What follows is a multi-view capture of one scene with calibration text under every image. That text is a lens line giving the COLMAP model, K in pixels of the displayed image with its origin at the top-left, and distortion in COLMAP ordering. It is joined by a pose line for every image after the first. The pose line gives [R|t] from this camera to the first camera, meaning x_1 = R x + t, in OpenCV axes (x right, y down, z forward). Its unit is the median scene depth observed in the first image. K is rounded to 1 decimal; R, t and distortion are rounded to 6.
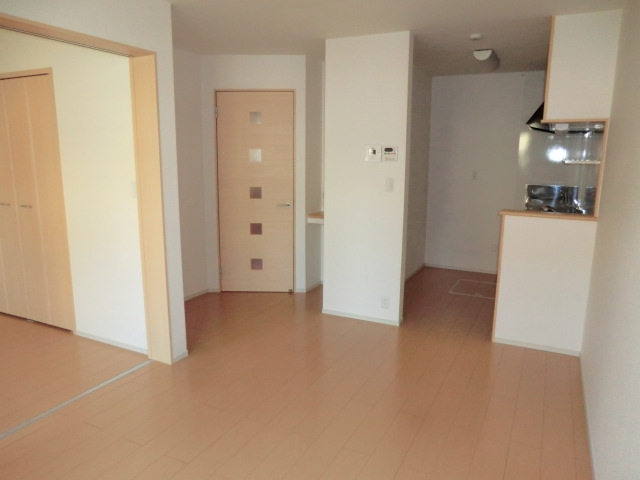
lens RADIAL K [[463.8, 0, 325.2], [0, 463.8, 236.8], [0, 0, 1]] dist [-0.115188, 0.096789]
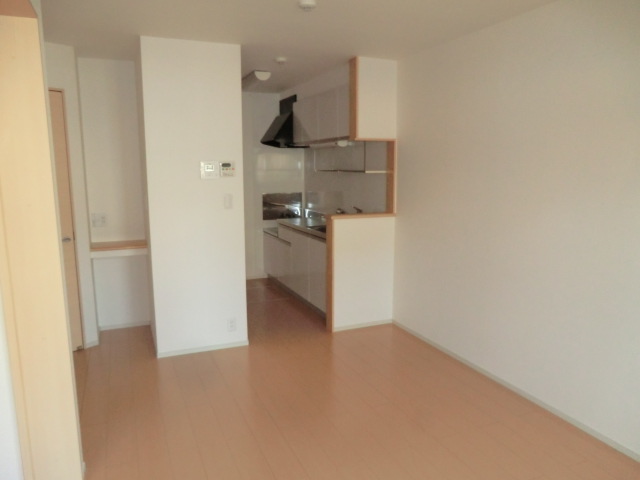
lens RADIAL K [[463.8, 0, 325.2], [0, 463.8, 236.8], [0, 0, 1]] dist [-0.115188, 0.096789]
pose [[0.648942, -0.121056, 0.751146, -0.462440], [0.145629, 0.988771, 0.033538, -0.043768], [-0.746771, 0.087625, 0.659284, 0.229849]]
